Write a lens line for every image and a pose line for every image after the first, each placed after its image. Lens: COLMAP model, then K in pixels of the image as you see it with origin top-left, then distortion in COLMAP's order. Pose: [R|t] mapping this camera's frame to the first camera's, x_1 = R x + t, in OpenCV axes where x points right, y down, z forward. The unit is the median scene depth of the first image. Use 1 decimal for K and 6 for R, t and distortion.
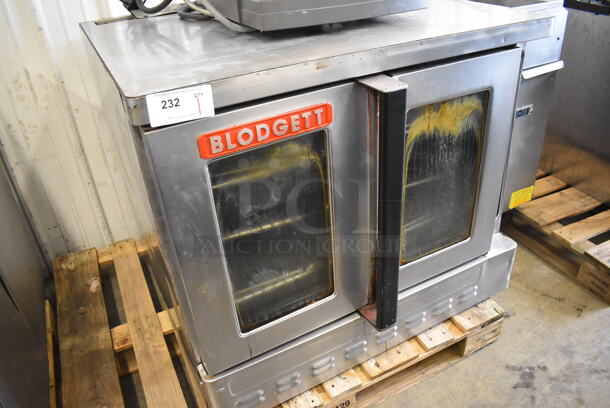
lens RADIAL K [[467.7, 0, 299.9], [0, 467.7, 206.3], [0, 0, 1]] dist [-0.093565, 0.000776]
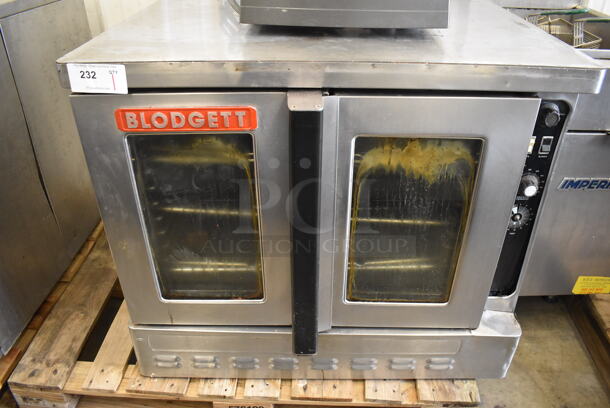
lens RADIAL K [[467.7, 0, 303.6], [0, 467.7, 205.9], [0, 0, 1]] dist [-0.093565, 0.000776]
pose [[0.876327, 0.315526, -0.363998, 0.560279], [-0.300454, 0.948647, 0.098975, -0.153885], [0.376535, 0.022630, 0.926126, 0.151307]]
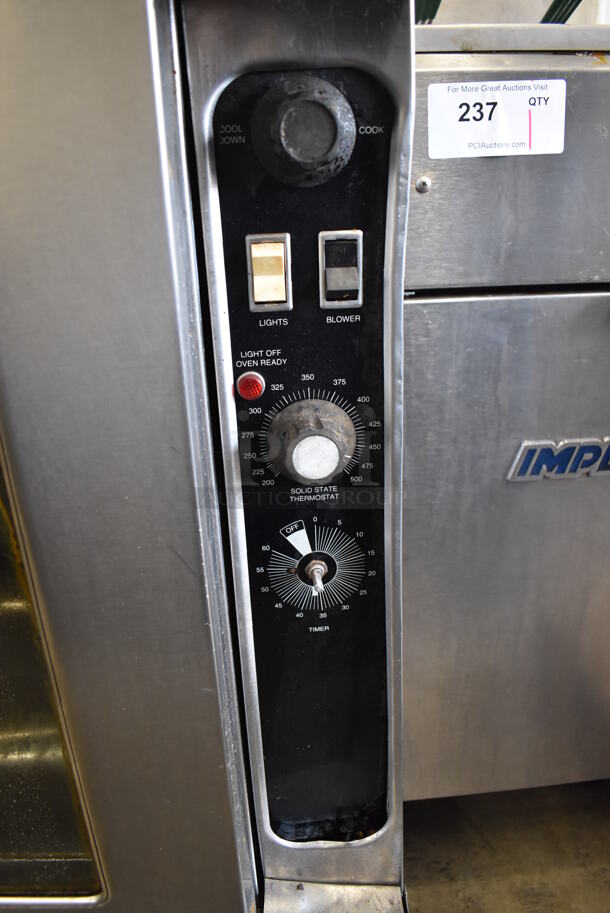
lens RADIAL K [[700.0, 0, 302.6], [0, 700.0, 454.3], [0, 0, 1]] dist [-0.093565, 0.000776]
pose [[0.908463, 0.194677, -0.369859, 0.780519], [-0.245321, 0.964802, -0.094740, -0.203189], [0.338397, 0.176802, 0.924245, 0.983878]]
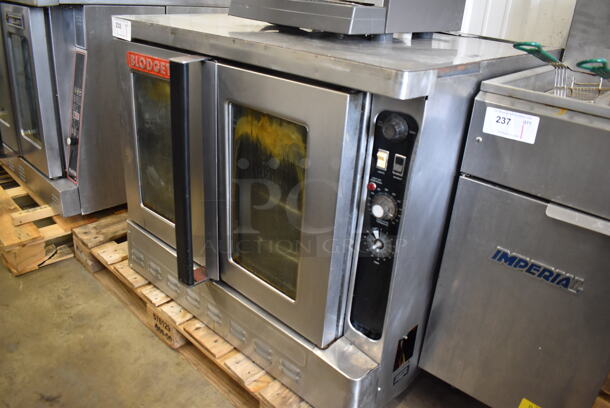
lens RADIAL K [[467.7, 0, 304.0], [0, 467.7, 200.5], [0, 0, 1]] dist [-0.093565, 0.000776]
pose [[0.347585, 0.485719, -0.802036, 1.398436], [-0.566758, 0.790261, 0.232967, -0.413104], [0.746974, 0.373584, 0.549968, 0.679525]]
